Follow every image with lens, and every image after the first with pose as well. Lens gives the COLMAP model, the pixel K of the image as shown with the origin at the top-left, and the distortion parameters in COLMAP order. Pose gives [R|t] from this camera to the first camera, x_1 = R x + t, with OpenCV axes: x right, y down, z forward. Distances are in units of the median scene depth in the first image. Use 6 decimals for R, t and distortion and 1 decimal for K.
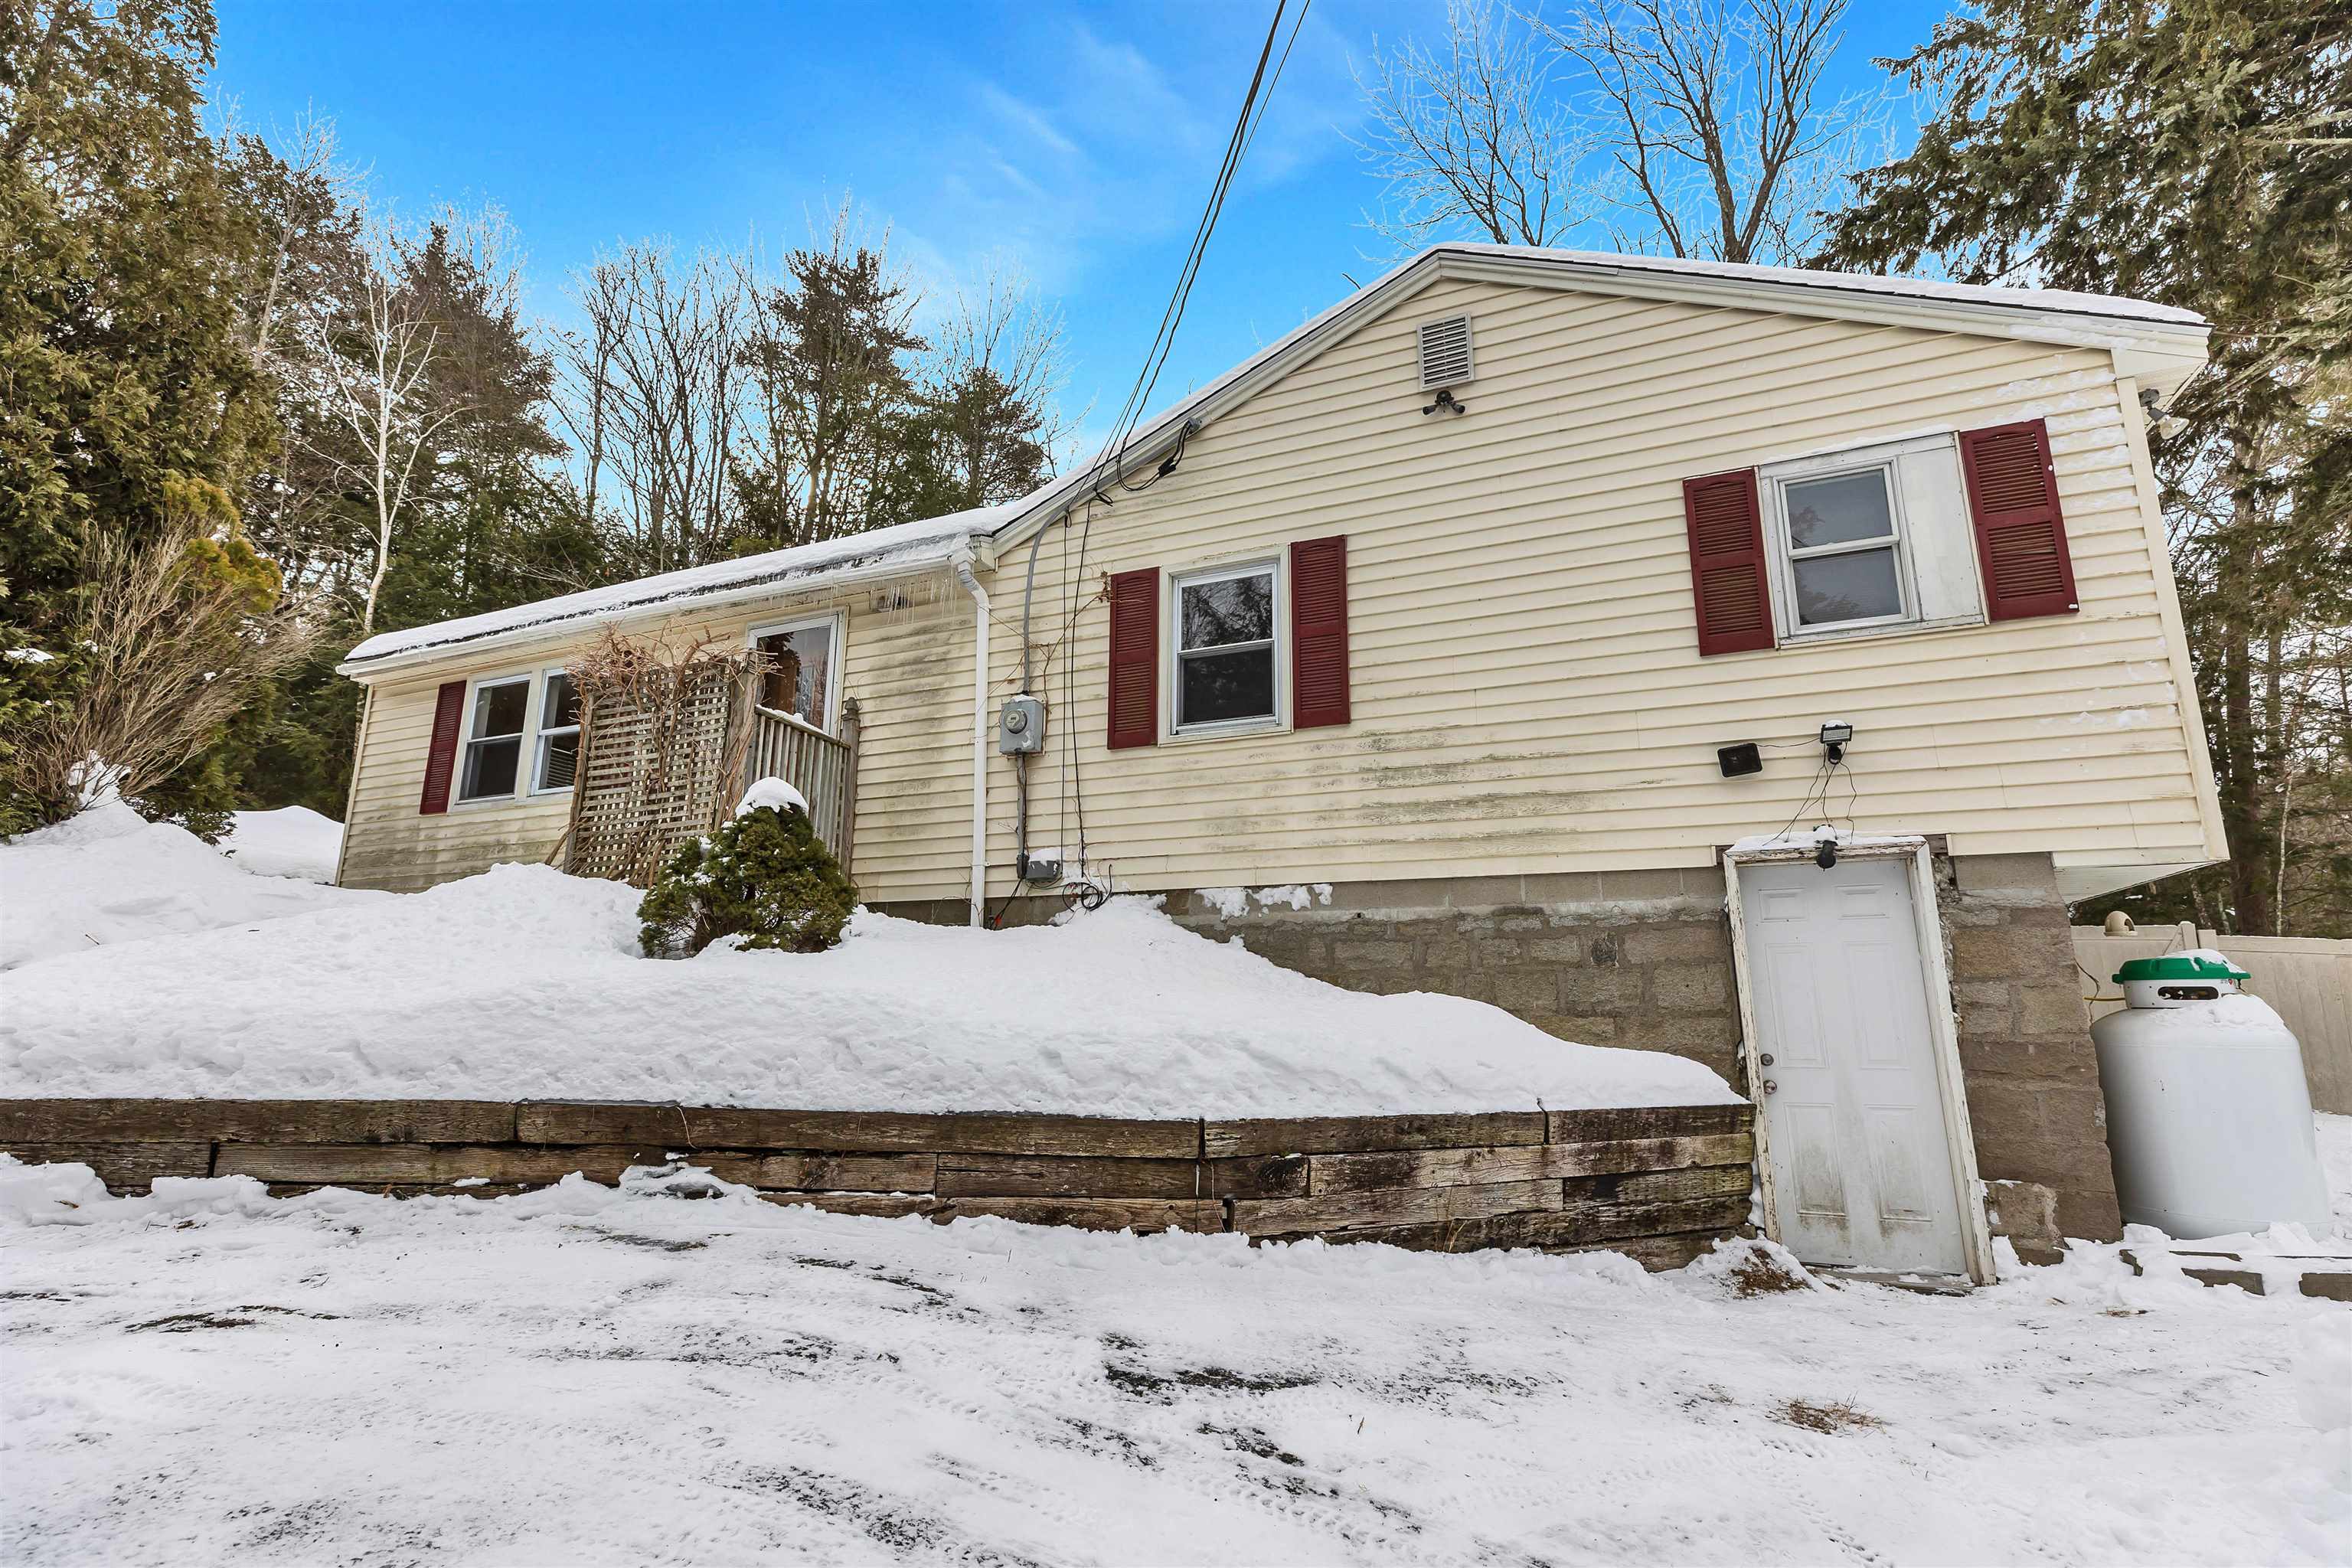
lens RADIAL K [[1062.8, 0, 1172.8], [0, 1062.8, 798.5], [0, 0, 1]] dist [0.006794, -0.000099]
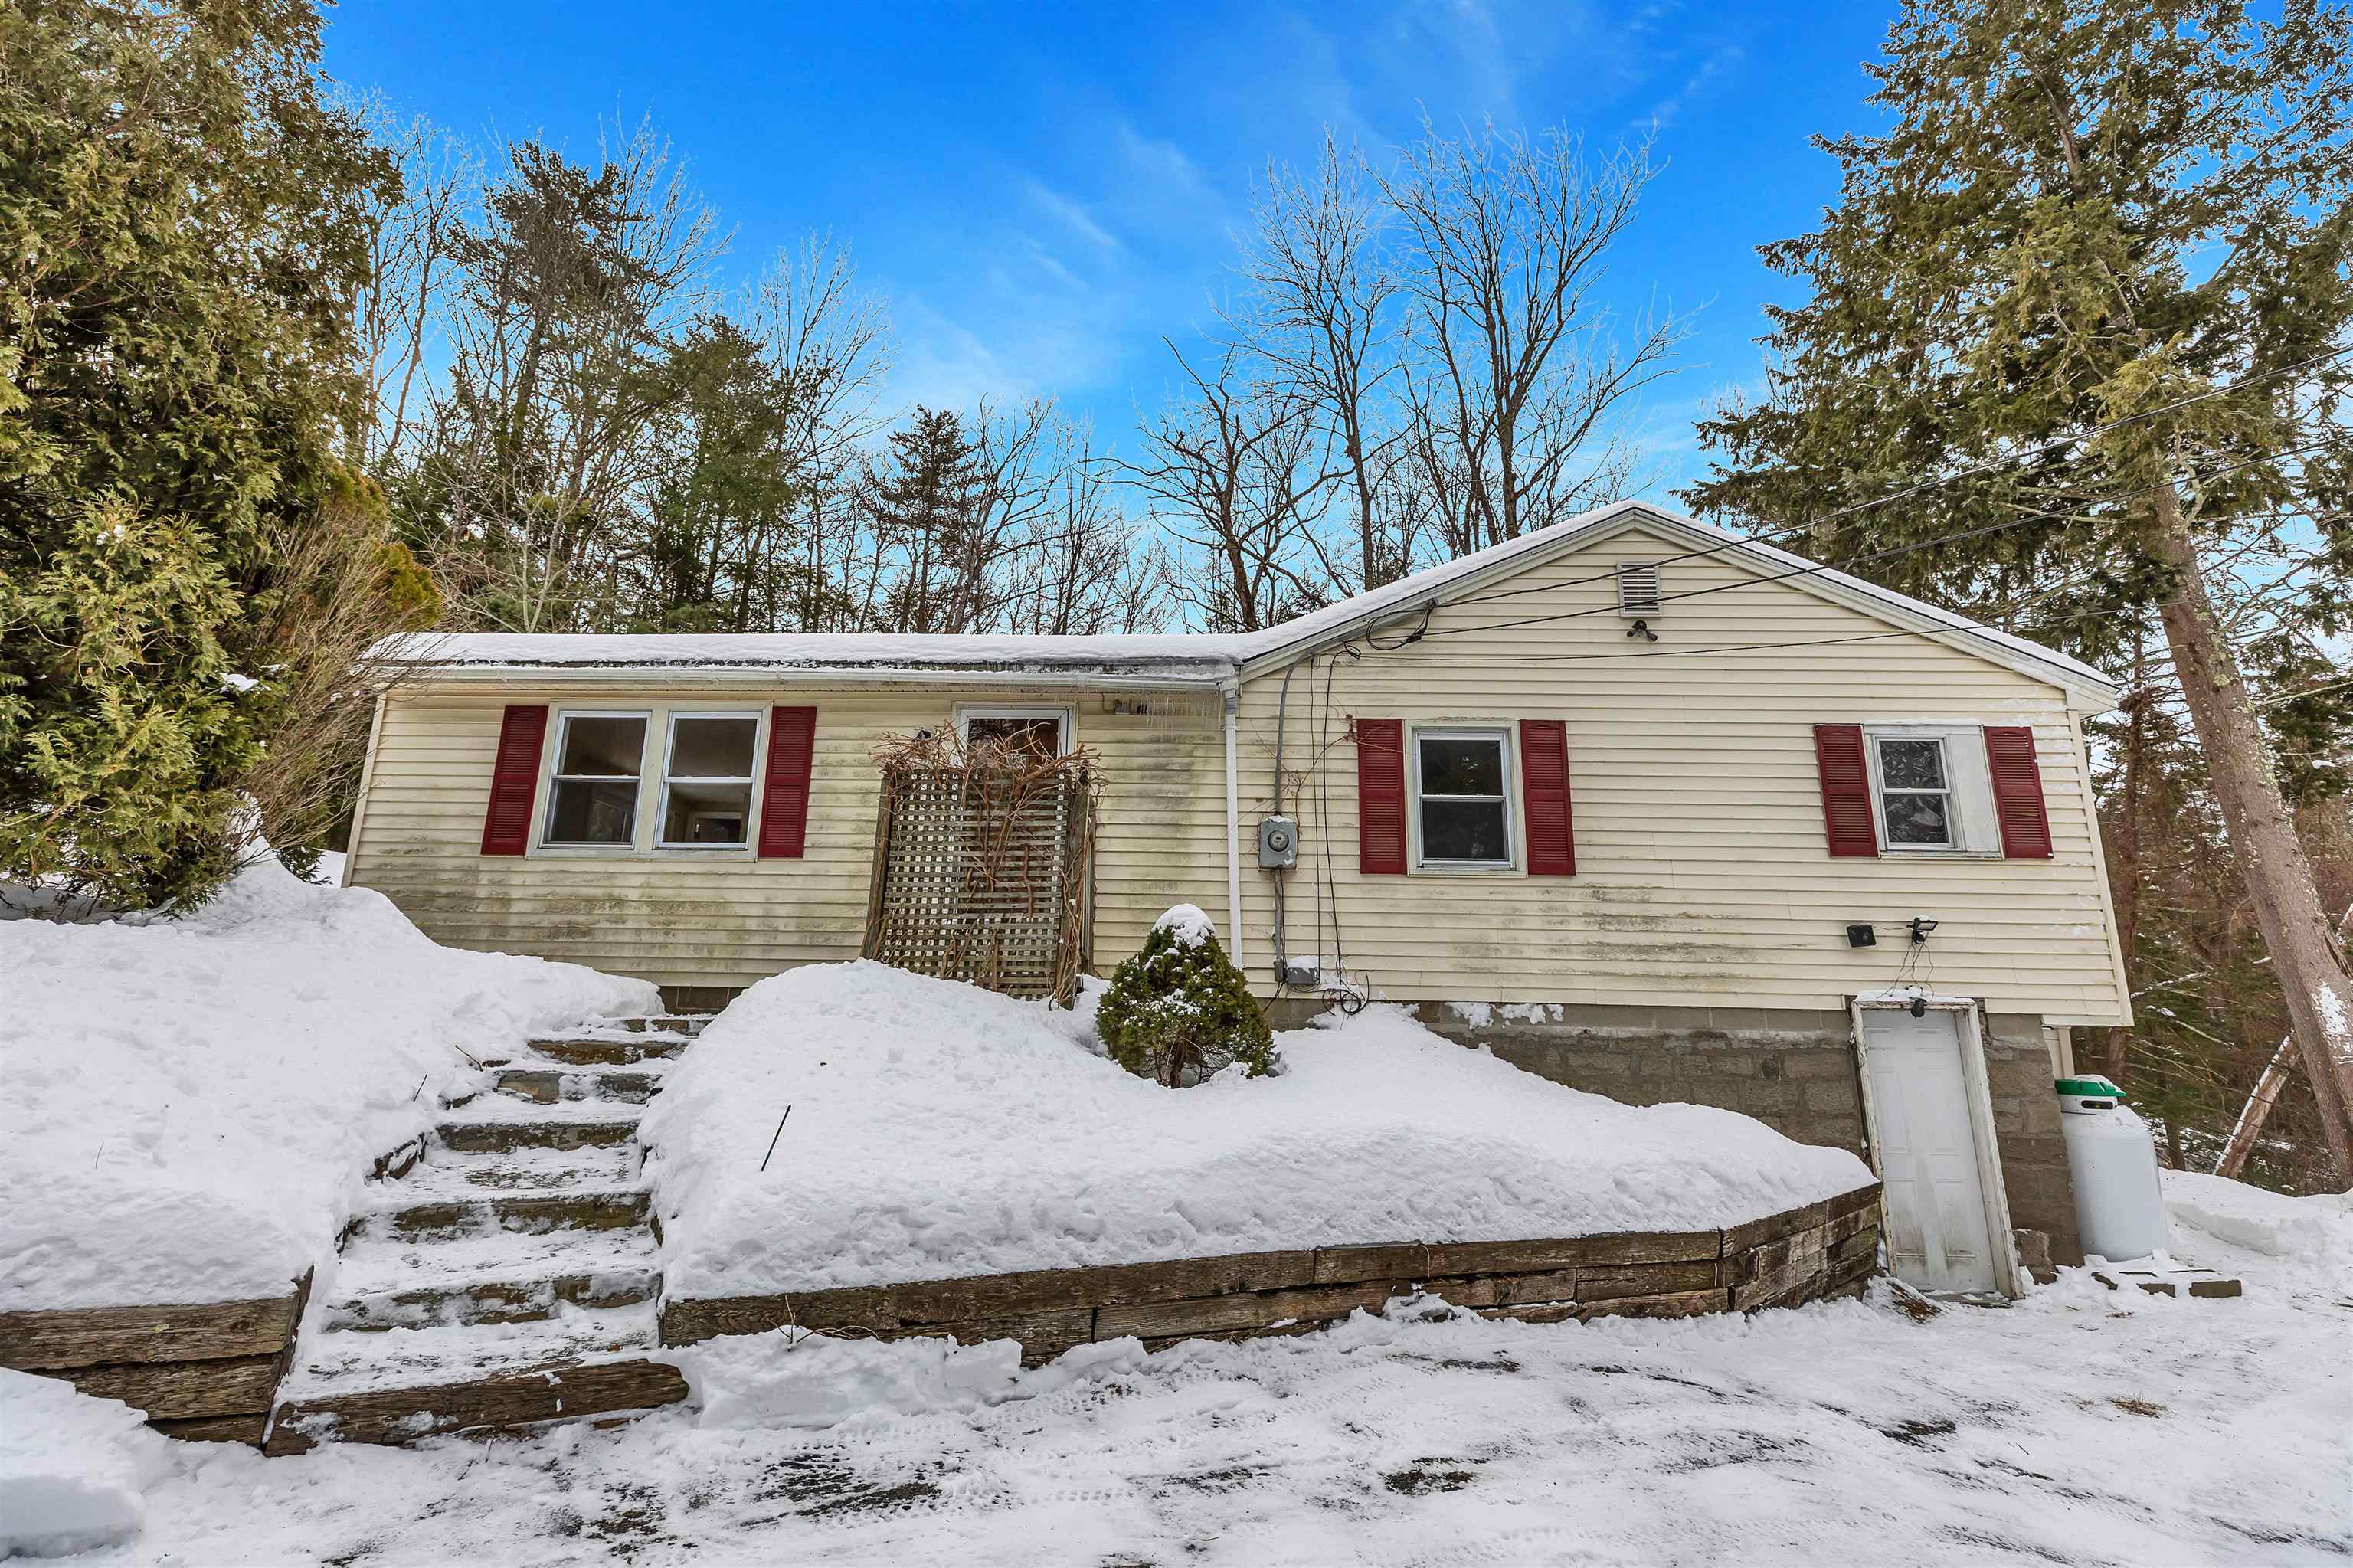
lens RADIAL K [[1056.8, 0, 1174.0], [0, 1056.8, 783.7], [0, 0, 1]] dist [0.002655, -0.000407]
pose [[0.936169, 0.089650, 0.339928, -0.737082], [-0.086639, 0.995949, -0.024061, -0.110938], [-0.340709, -0.006926, 0.940143, -0.016939]]
